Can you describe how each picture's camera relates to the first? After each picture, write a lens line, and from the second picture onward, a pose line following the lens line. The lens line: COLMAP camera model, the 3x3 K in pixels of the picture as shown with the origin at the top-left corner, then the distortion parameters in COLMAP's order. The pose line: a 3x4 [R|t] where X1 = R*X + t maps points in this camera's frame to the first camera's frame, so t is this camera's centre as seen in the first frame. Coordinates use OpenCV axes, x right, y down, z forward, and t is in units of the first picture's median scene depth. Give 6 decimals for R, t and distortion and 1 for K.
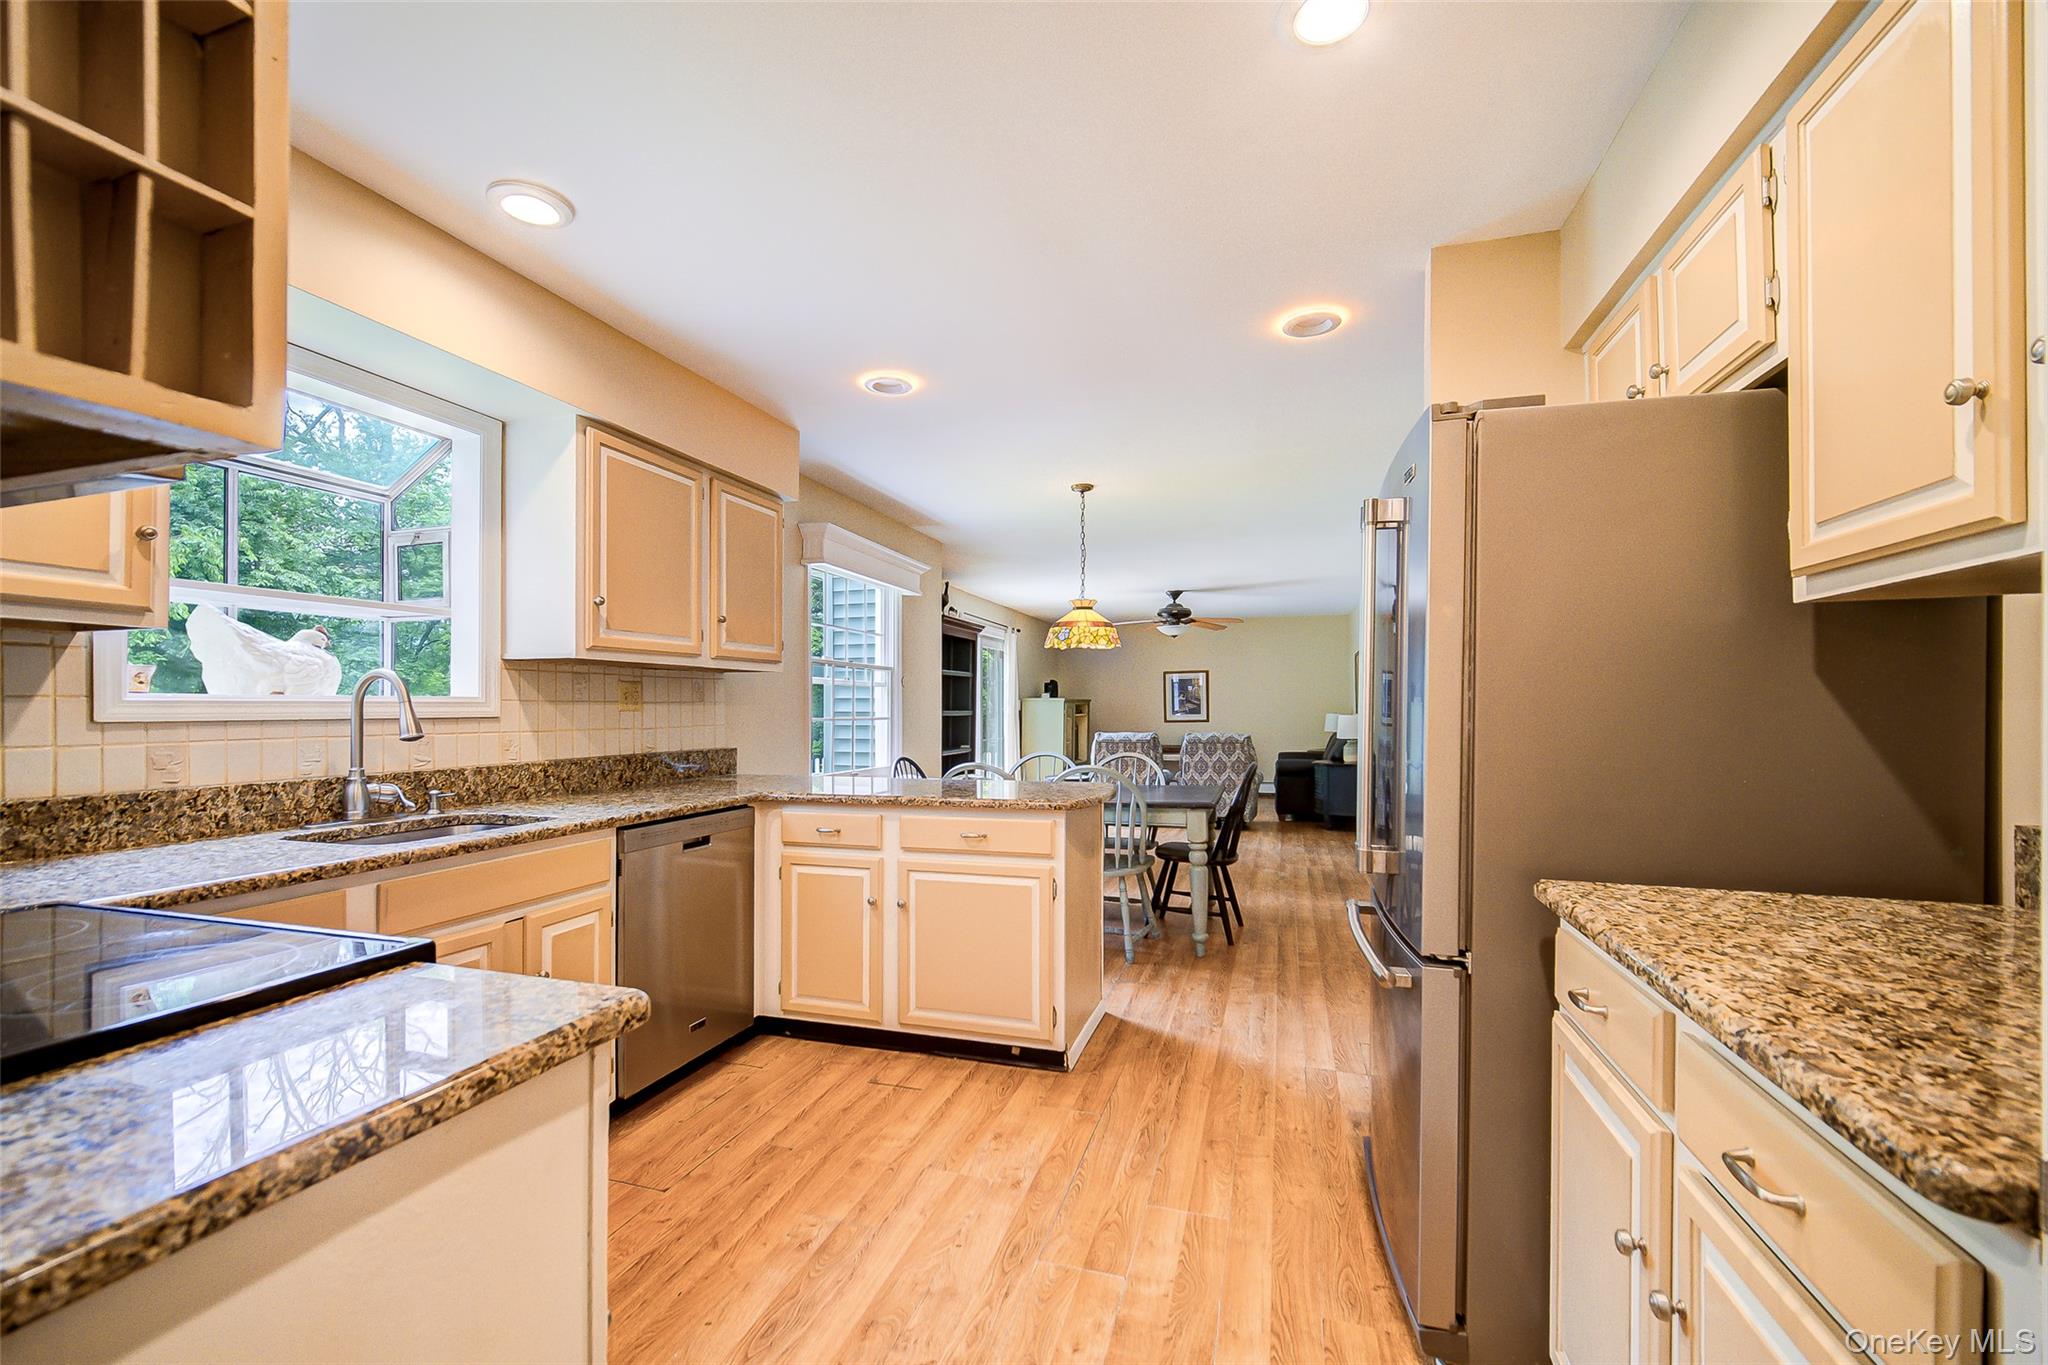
lens RADIAL K [[856.2, 0, 999.9], [0, 856.2, 703.5], [0, 0, 1]] dist [-0.000772, -0.000064]
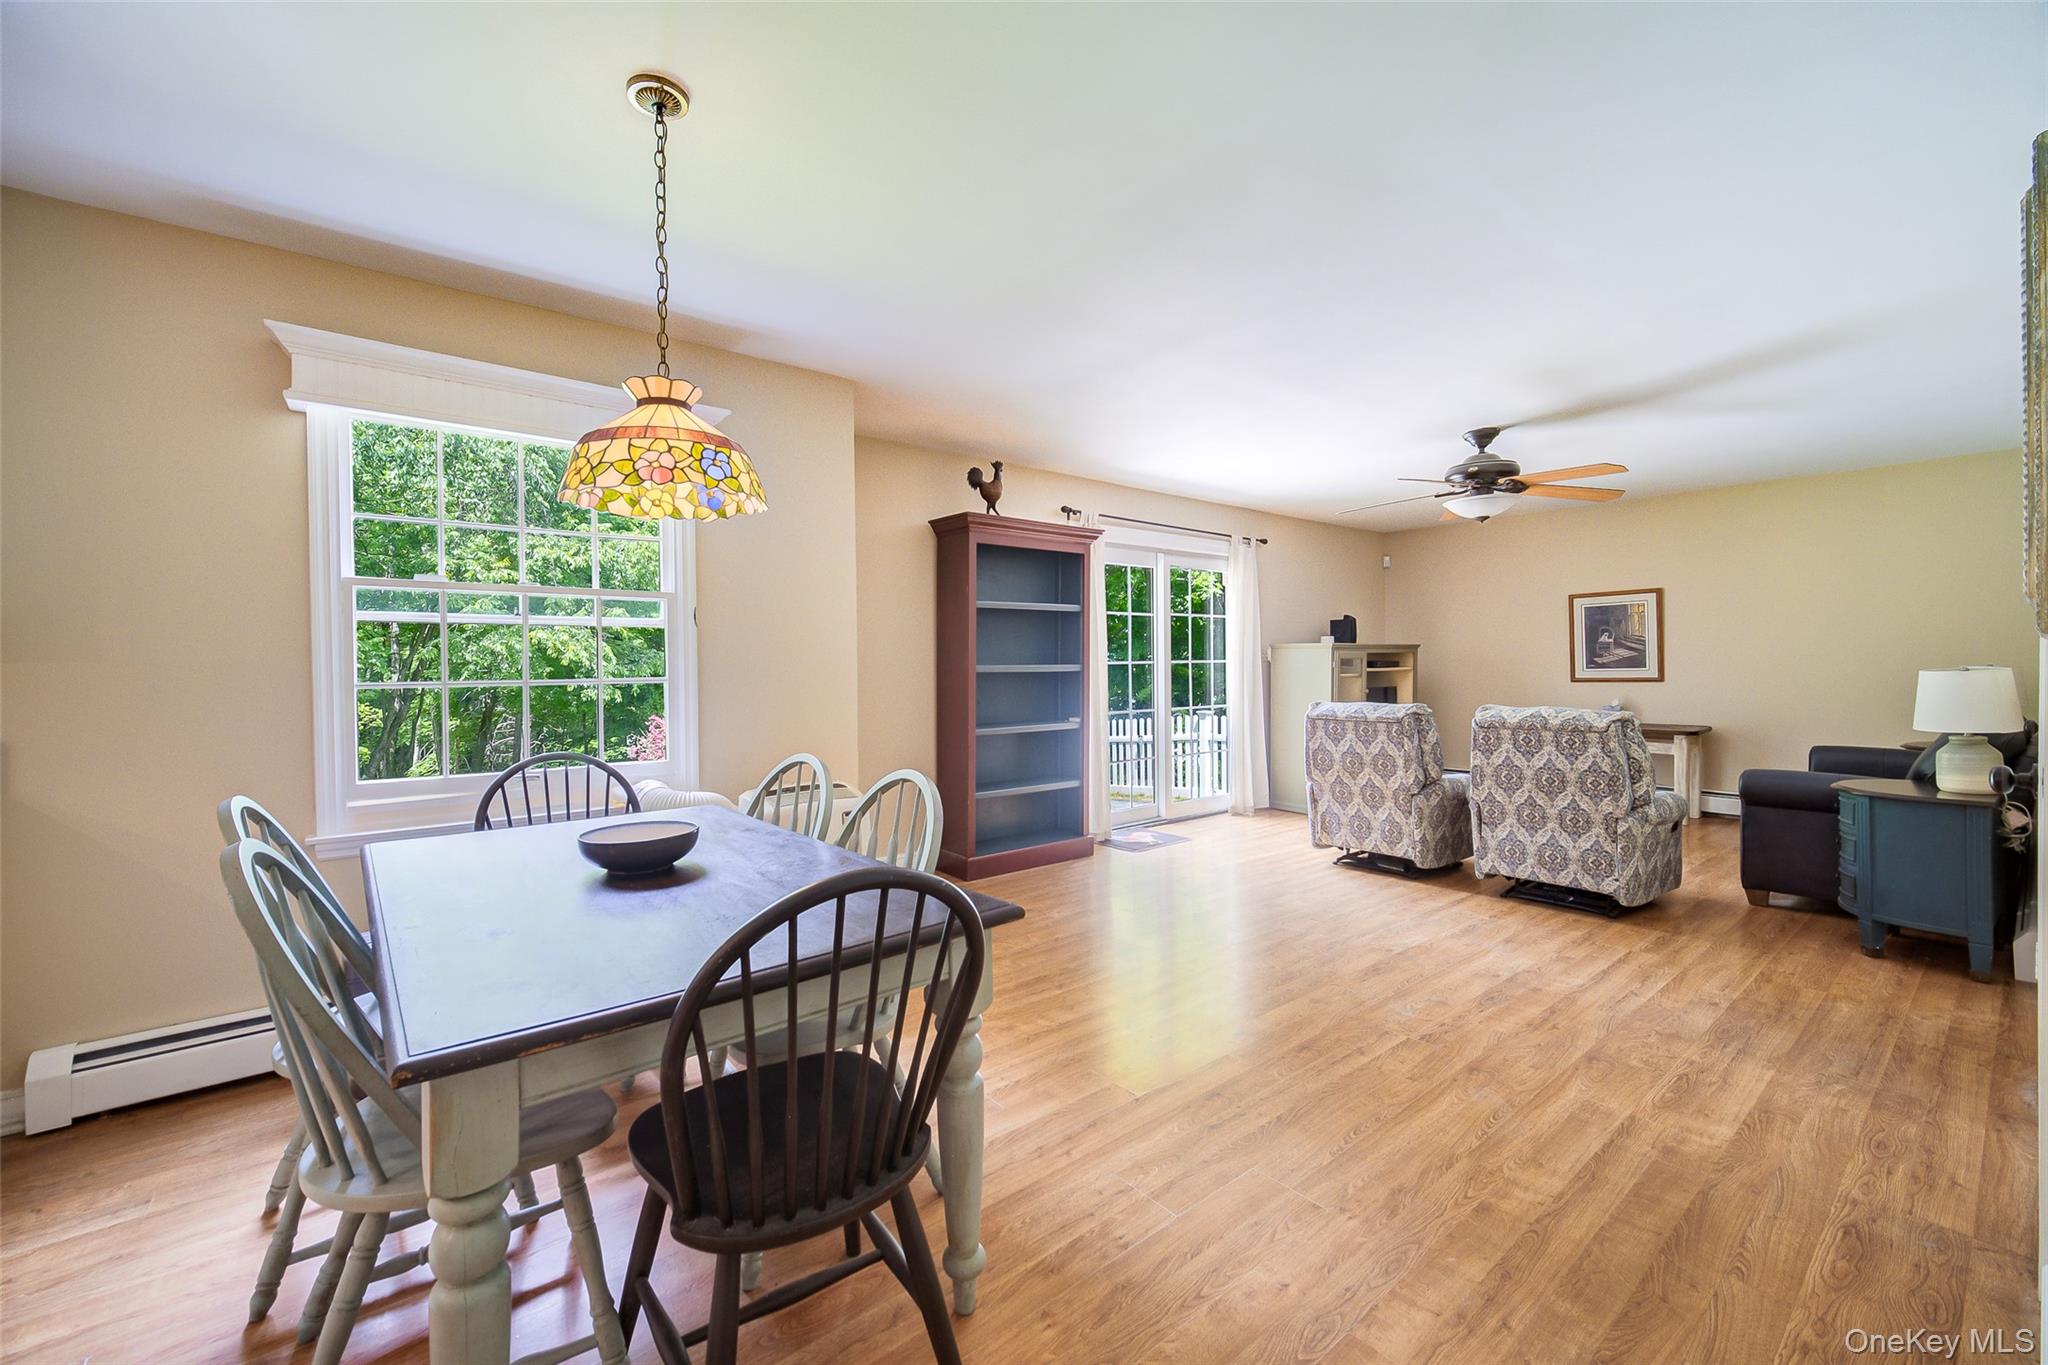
lens RADIAL K [[808.3, 0, 1017.7], [0, 808.3, 679.0], [0, 0, 1]] dist [-0.002543, 0.000193]
pose [[0.830728, 0.006084, -0.556645, 0.242657], [0.009389, 0.999645, 0.024937, 0.003725], [0.556599, -0.025942, 0.830376, 0.434444]]
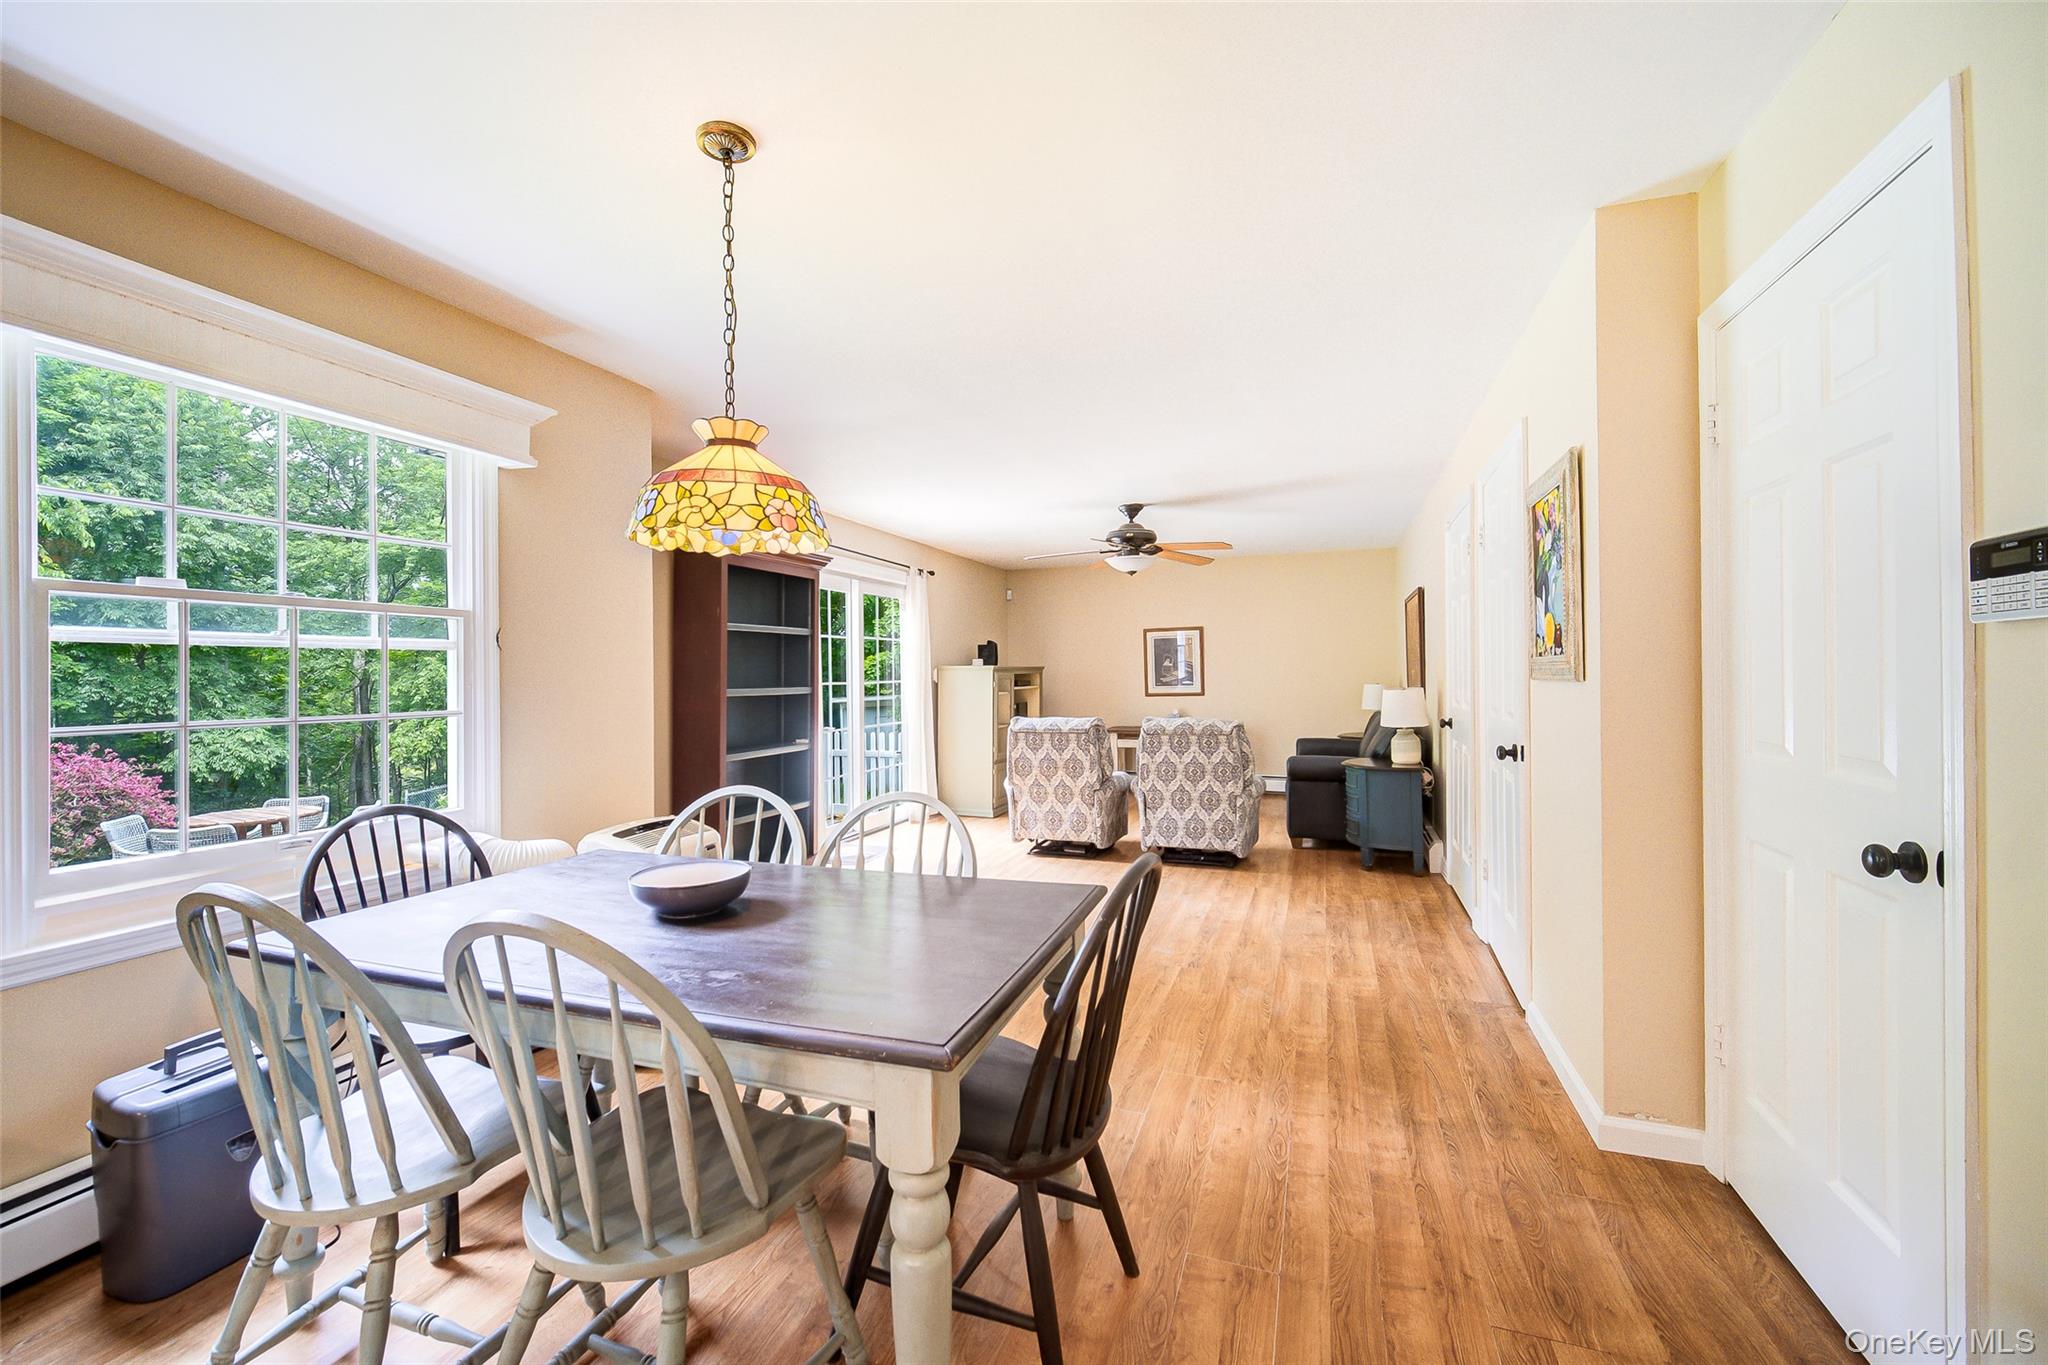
lens RADIAL K [[823.4, 0, 997.3], [0, 823.4, 672.8], [0, 0, 1]] dist [0.001267, 0.000005]
pose [[0.998414, -0.005860, -0.055998, 0.134037], [0.006106, 0.999973, 0.004208, -0.003402], [0.055971, -0.004544, 0.998422, 0.349288]]
